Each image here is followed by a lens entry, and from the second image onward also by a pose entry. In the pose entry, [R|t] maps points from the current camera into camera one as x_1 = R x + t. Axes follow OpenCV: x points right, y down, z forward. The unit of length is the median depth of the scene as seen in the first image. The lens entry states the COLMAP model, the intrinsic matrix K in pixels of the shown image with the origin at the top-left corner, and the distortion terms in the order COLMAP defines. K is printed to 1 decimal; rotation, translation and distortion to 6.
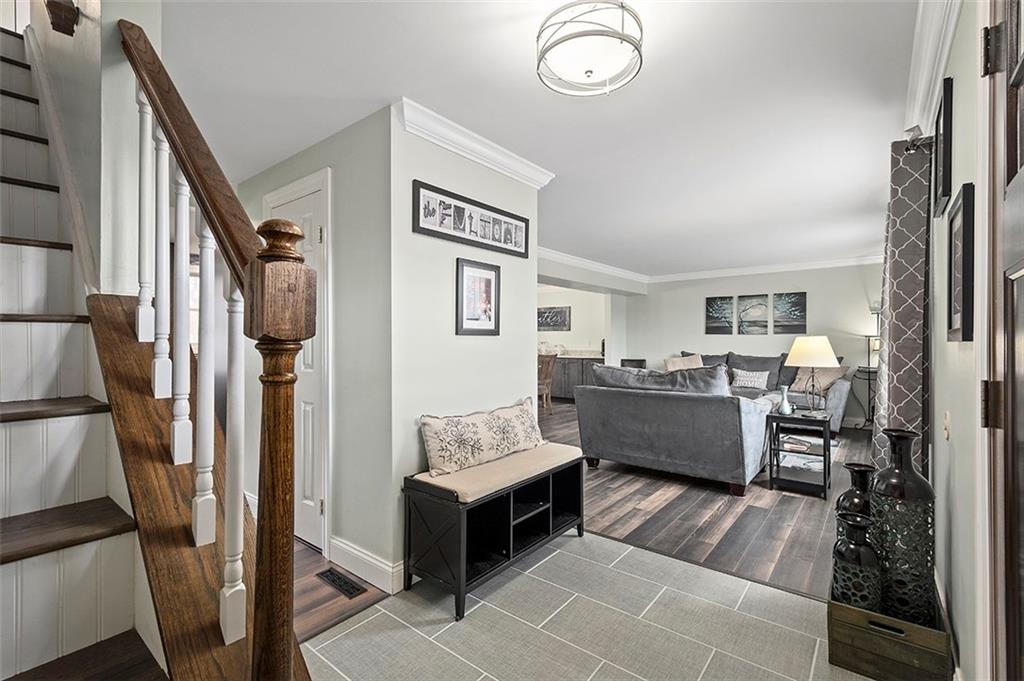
lens RADIAL K [[451.7, 0, 516.2], [0, 451.7, 340.6], [0, 0, 1]] dist [0.013098, -0.000093]
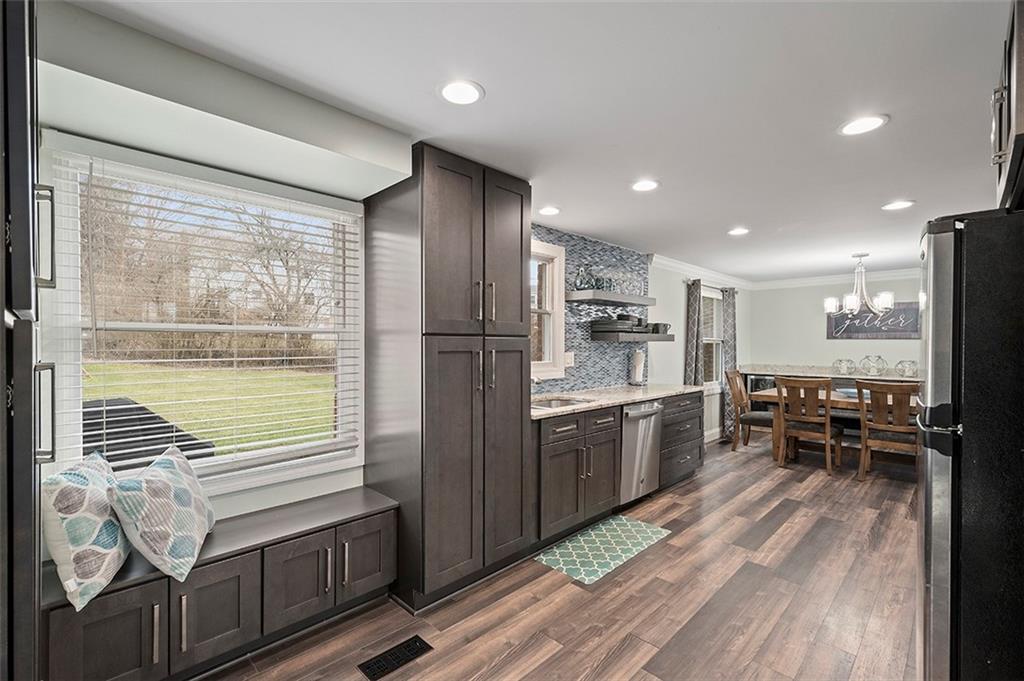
lens RADIAL K [[451.7, 0, 512.9], [0, 451.7, 346.1], [0, 0, 1]] dist [0.013098, -0.000093]
pose [[0.995656, 0.005226, -0.092966, -0.531239], [-0.005036, 0.999985, 0.002282, -0.012671], [0.092977, -0.001804, 0.995667, 0.365022]]
